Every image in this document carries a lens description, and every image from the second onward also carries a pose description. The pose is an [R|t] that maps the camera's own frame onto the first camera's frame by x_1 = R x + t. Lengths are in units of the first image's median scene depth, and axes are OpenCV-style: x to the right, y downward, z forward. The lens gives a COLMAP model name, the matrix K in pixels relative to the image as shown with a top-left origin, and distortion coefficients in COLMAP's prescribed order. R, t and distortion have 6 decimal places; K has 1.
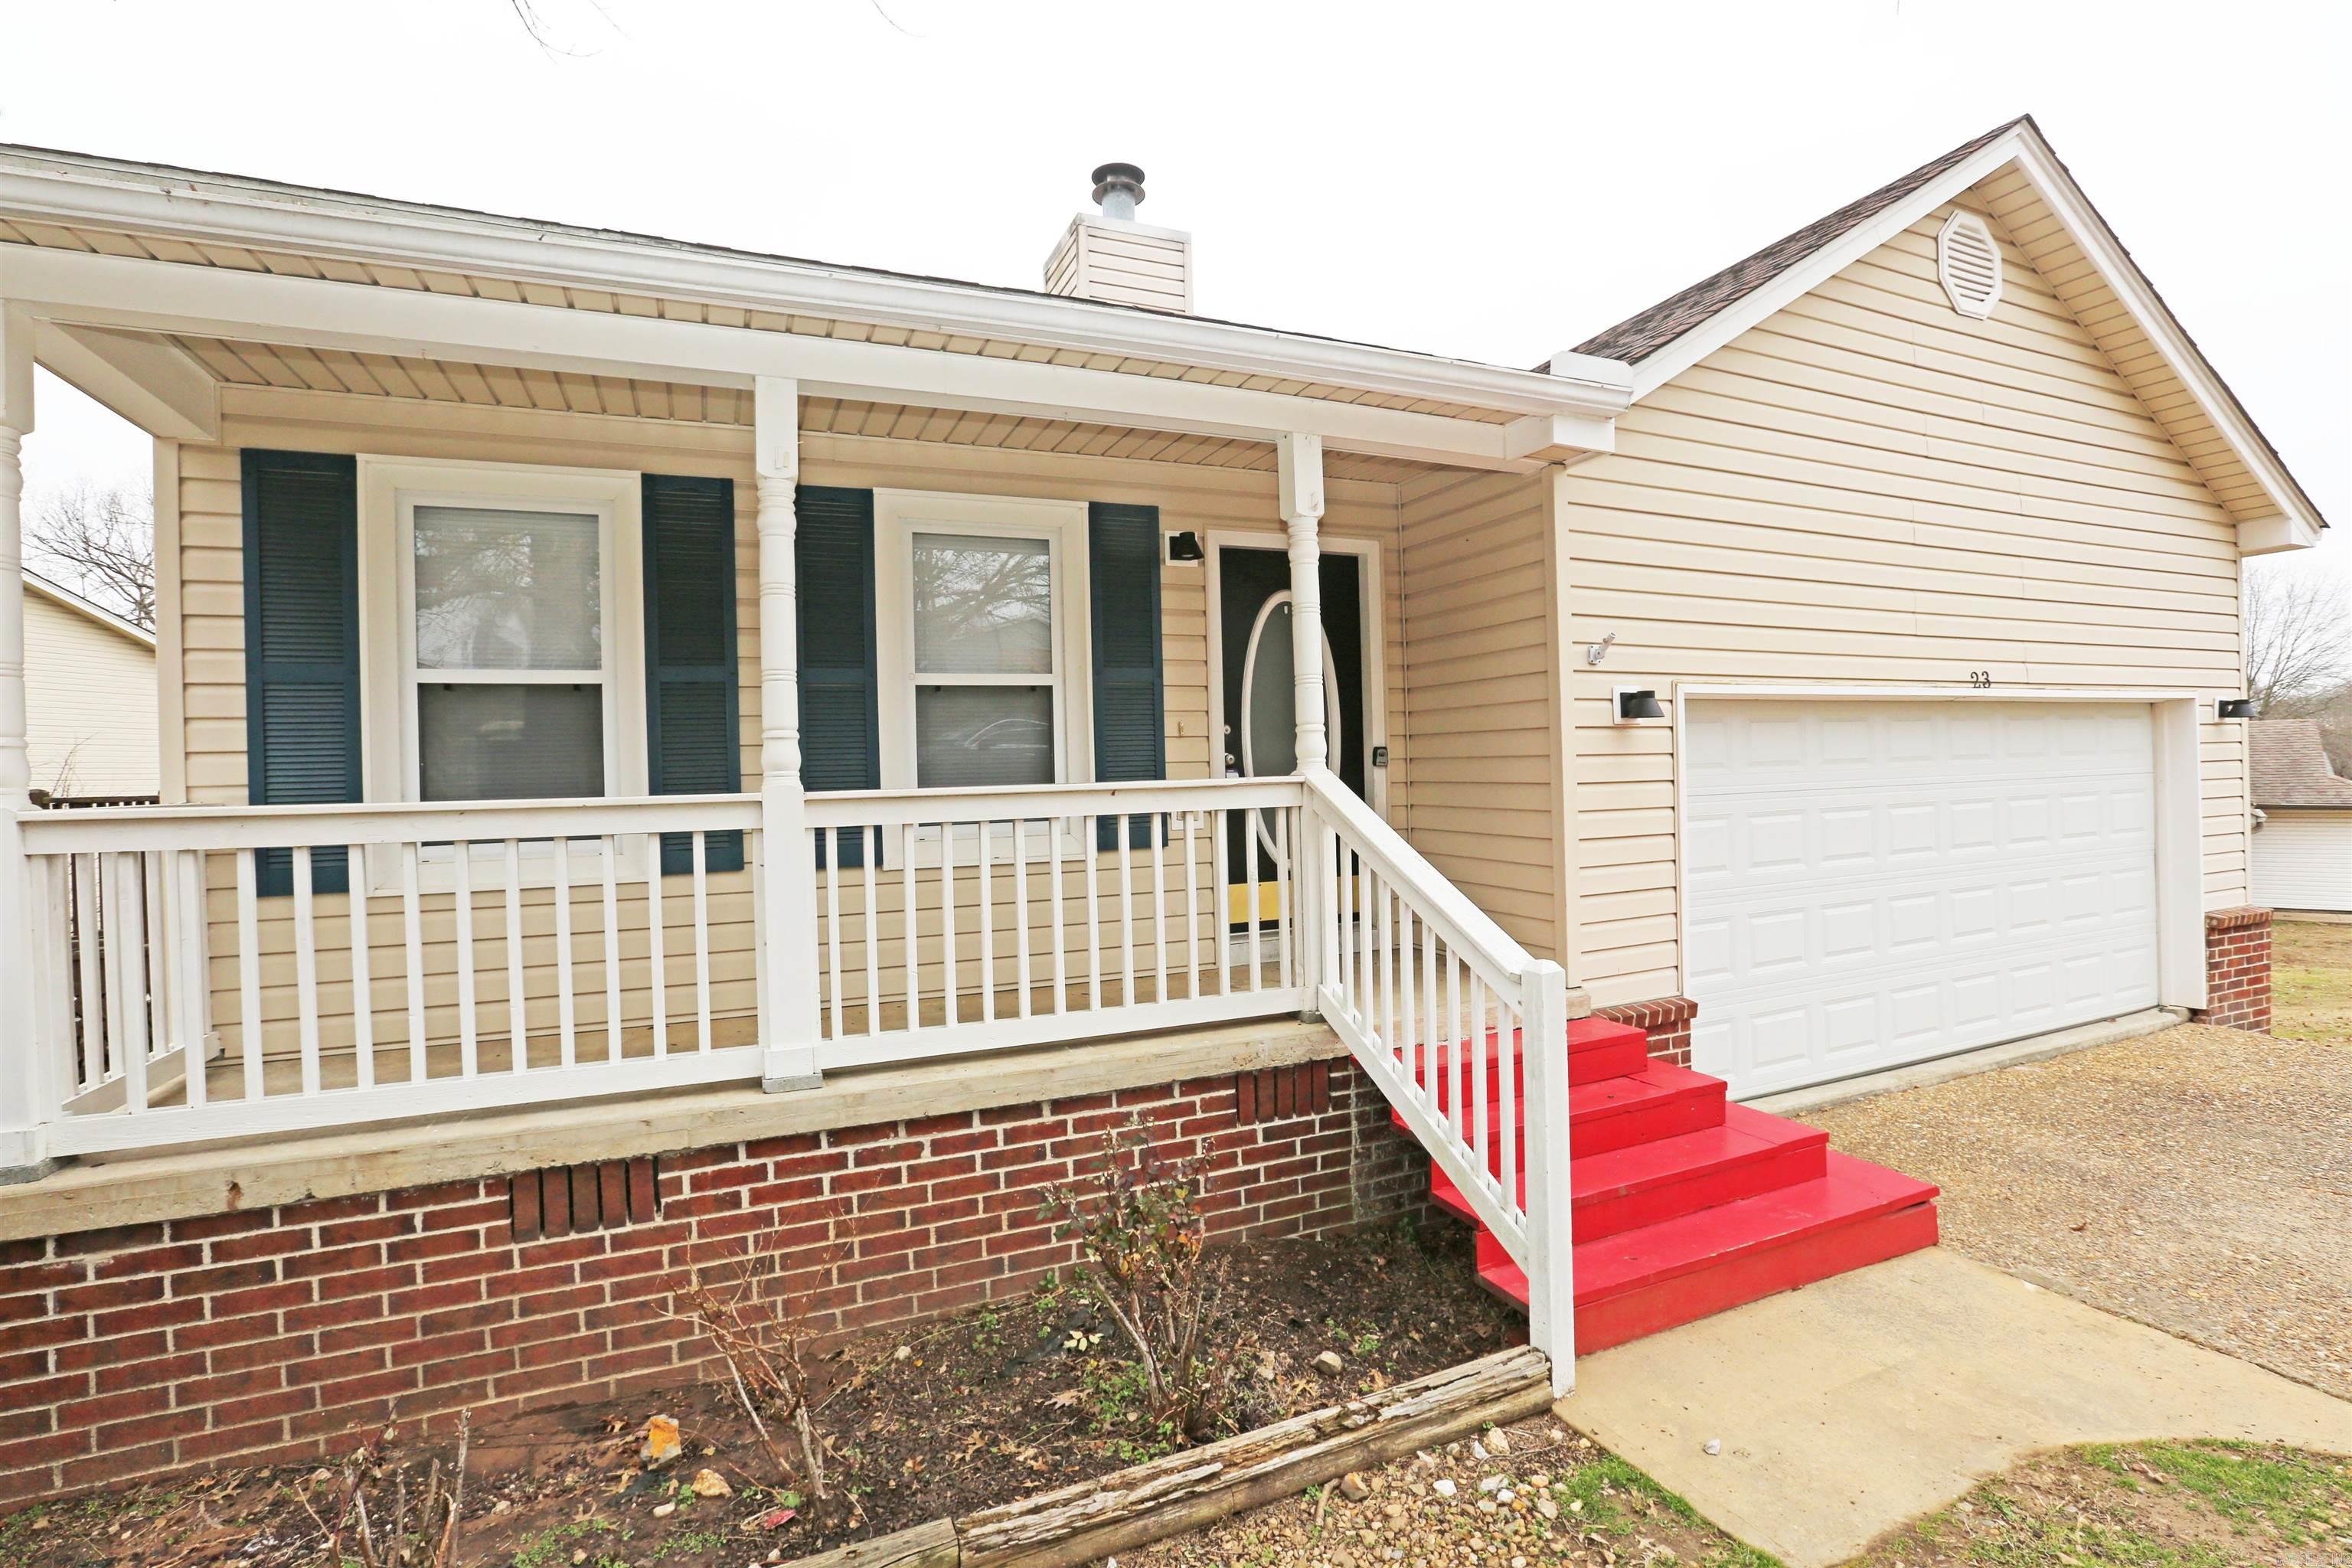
lens RADIAL K [[1061.8, 0, 1177.5], [0, 1061.8, 771.5], [0, 0, 1]] dist [-0.052839, 0.015927]
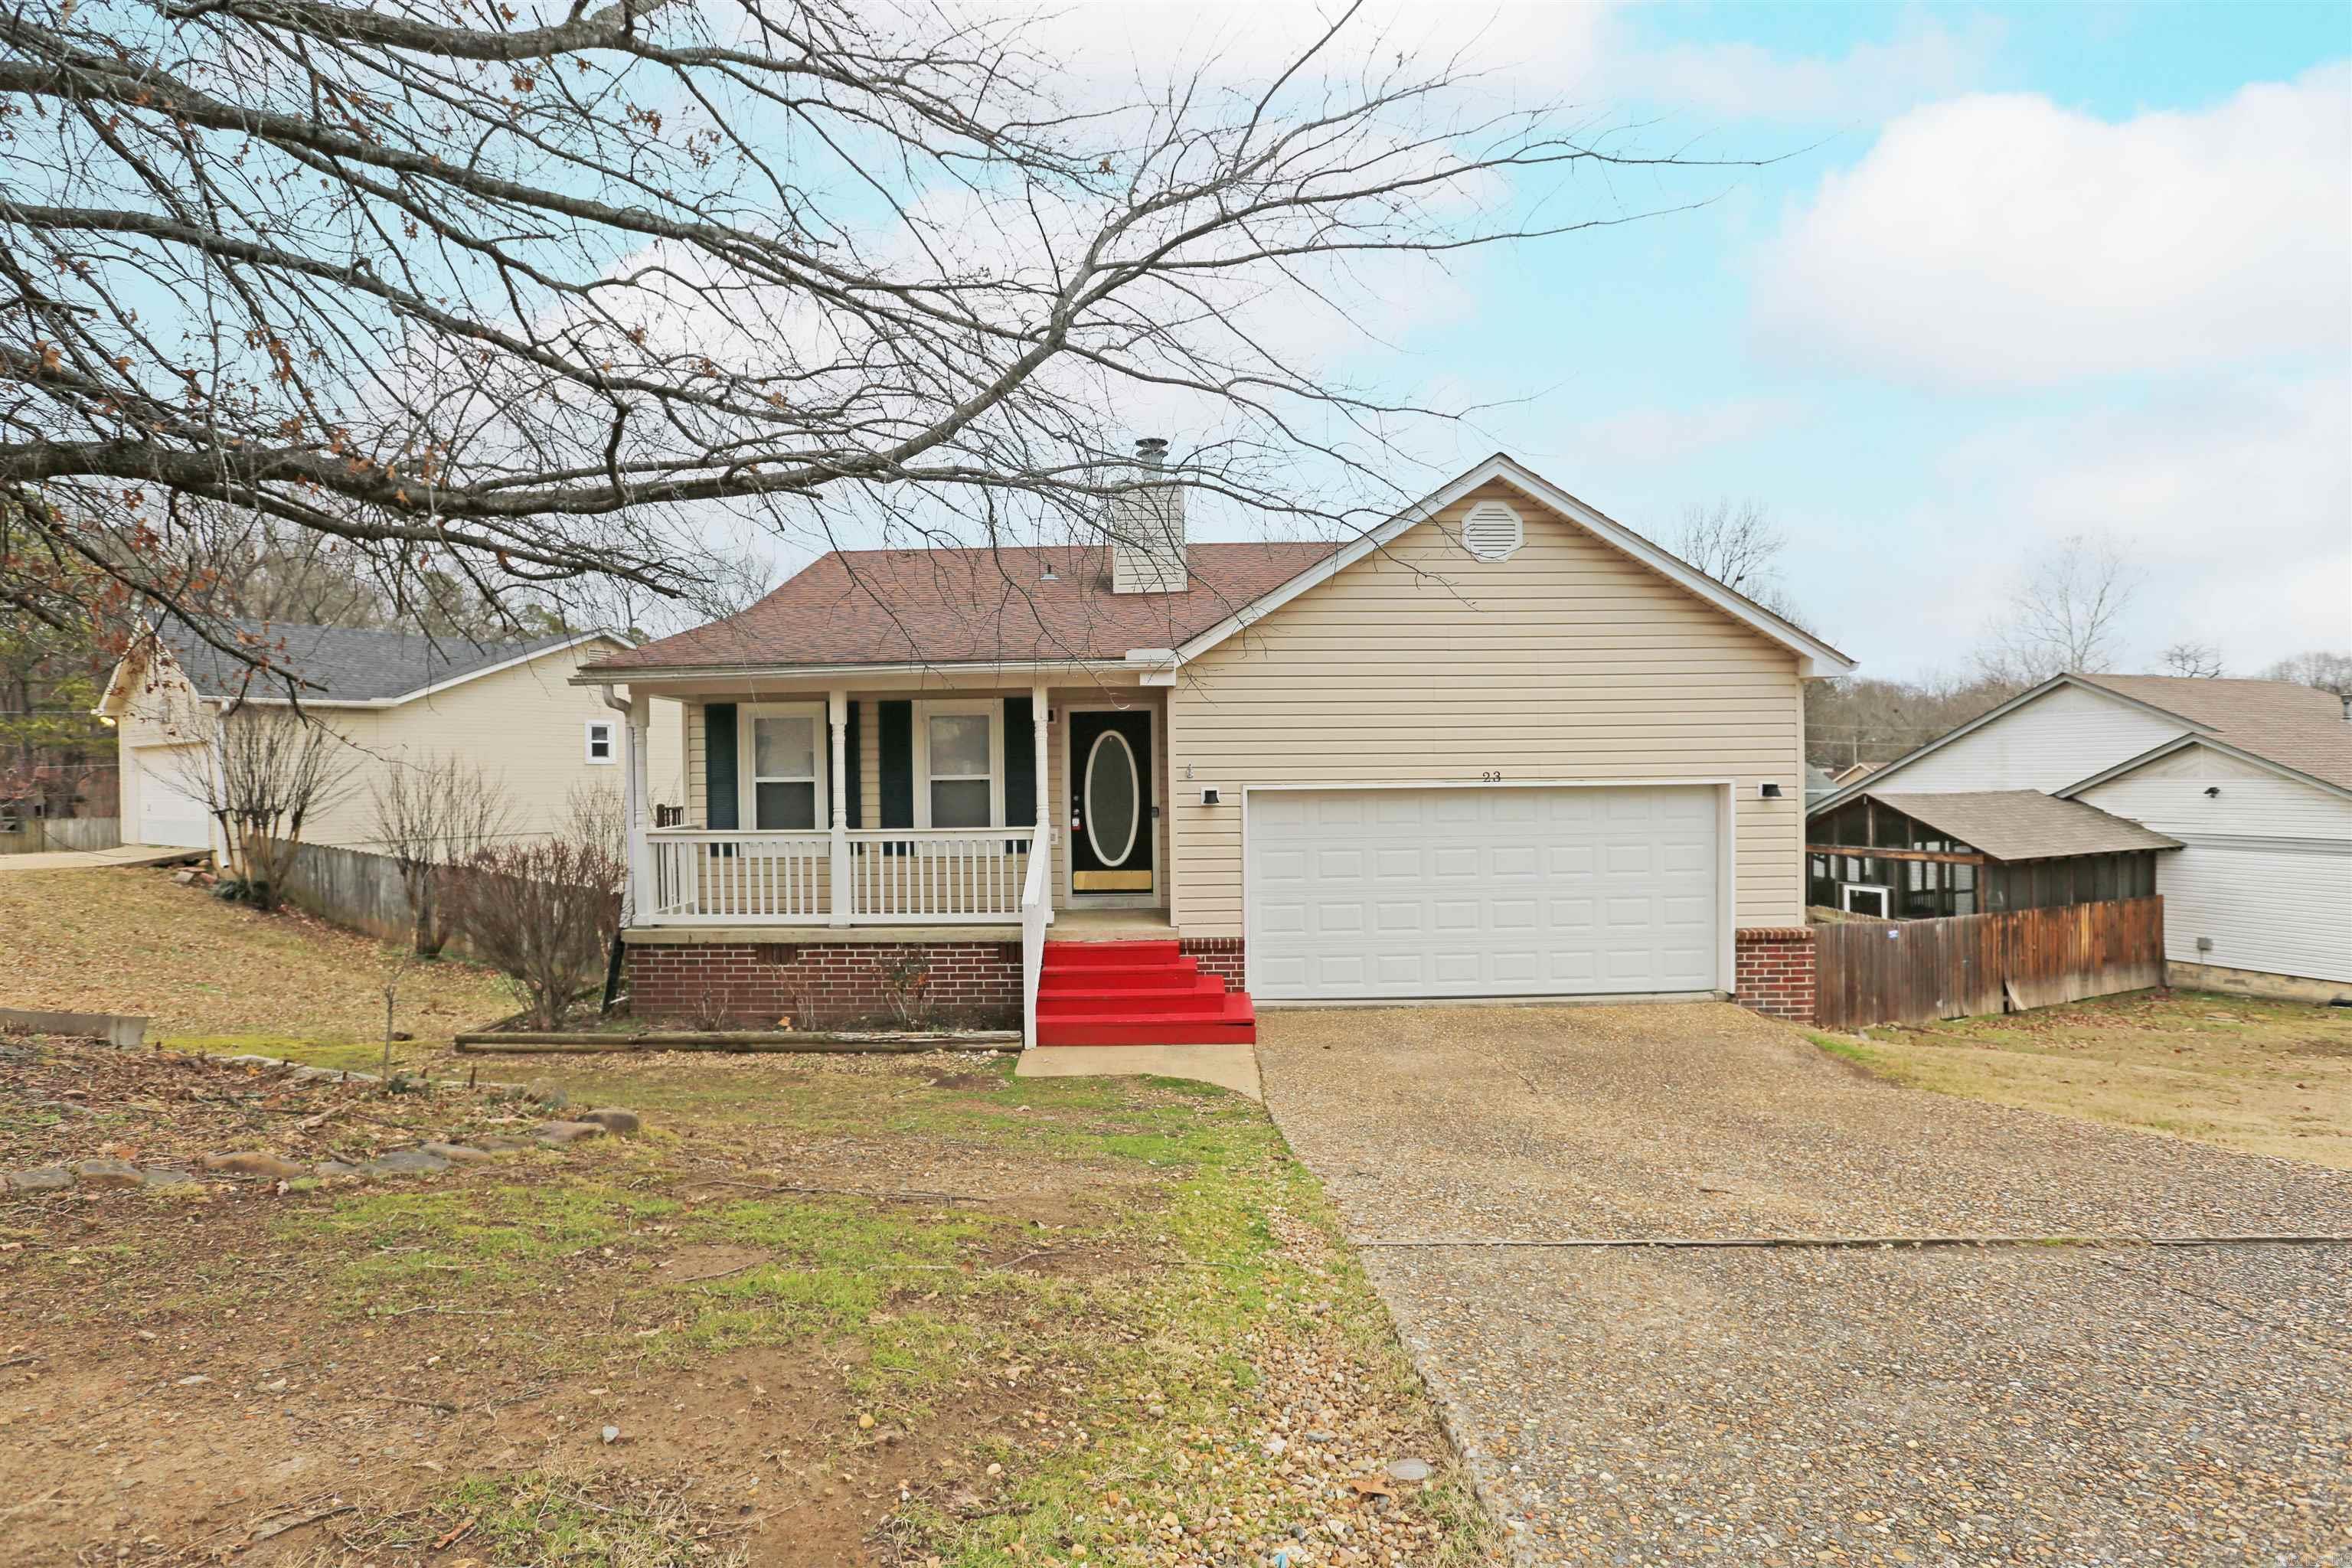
lens RADIAL K [[1061.8, 0, 1177.9], [0, 1061.8, 772.9], [0, 0, 1]] dist [-0.052839, 0.015927]
pose [[0.920201, 0.016038, -0.391117, 1.387948], [-0.010783, 0.999820, 0.015627, -0.164374], [0.391297, -0.010163, 0.920208, -1.141266]]
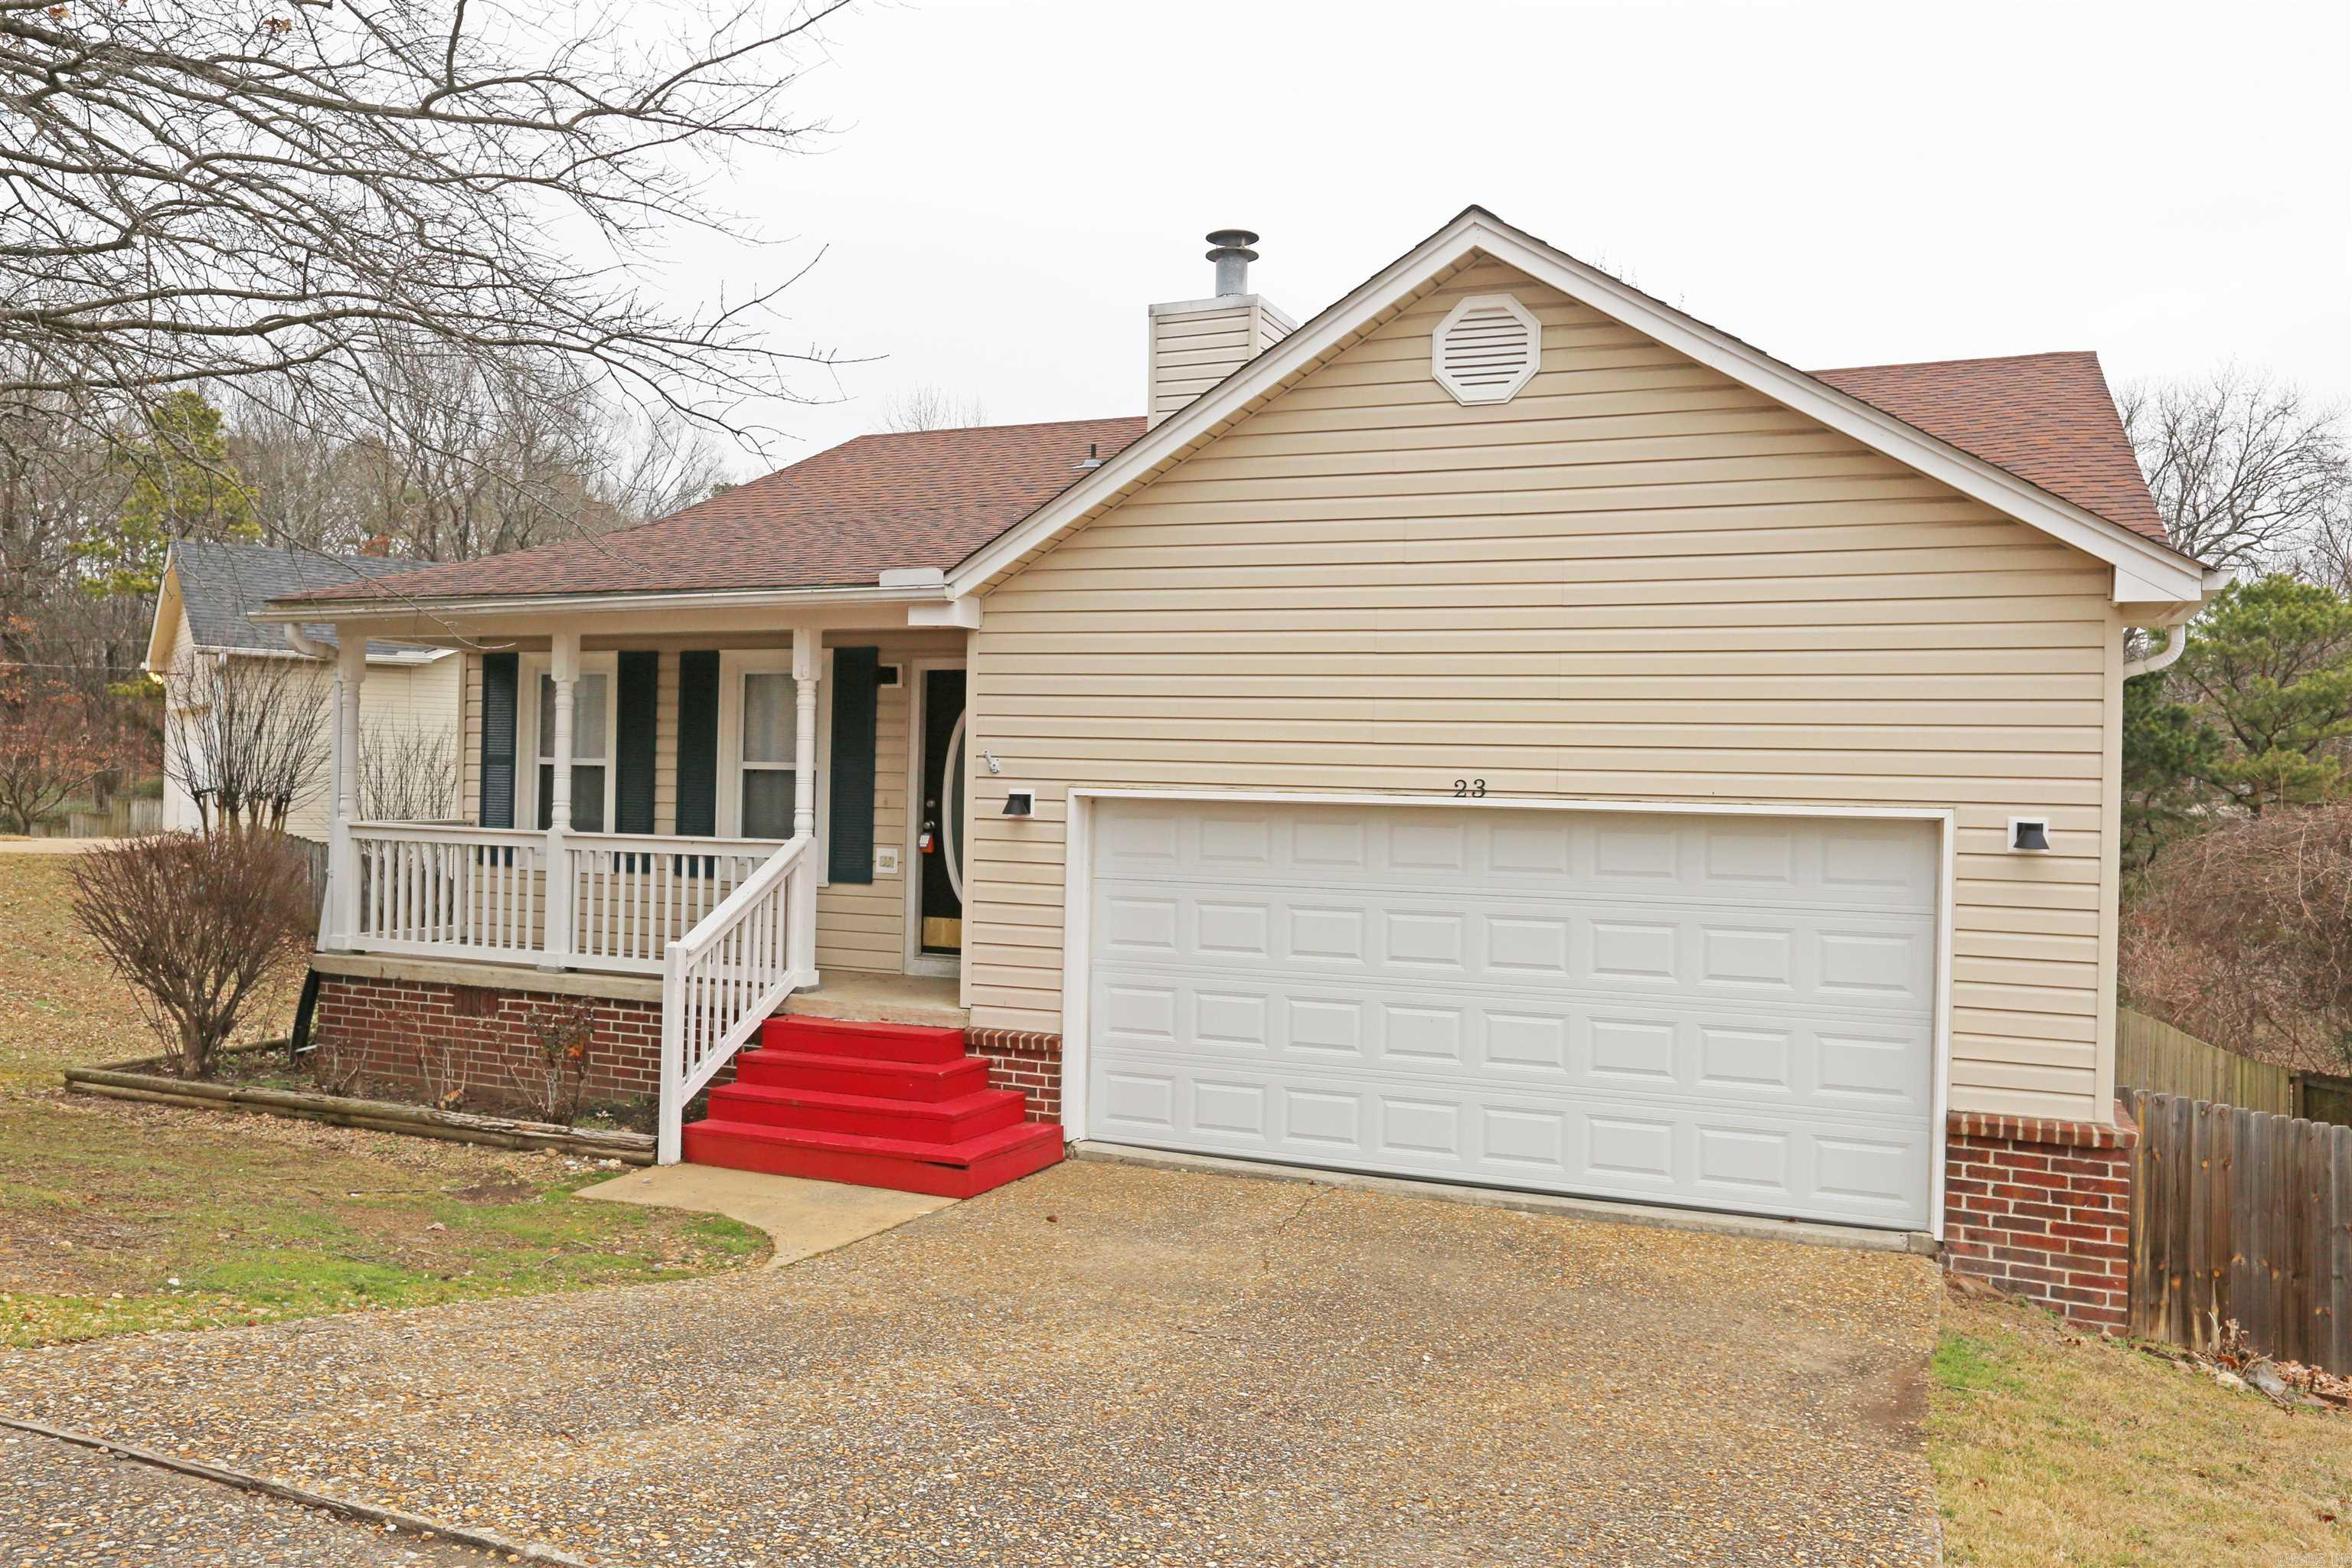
lens RADIAL K [[1761.5, 0, 1186.2], [0, 1761.5, 767.0], [0, 0, 1]] dist [0.008026, 0.011169]
pose [[0.693057, 0.034702, -0.720048, 2.493602], [-0.039908, 0.999156, 0.009741, -0.159797], [0.719778, 0.021985, 0.693856, -0.447593]]
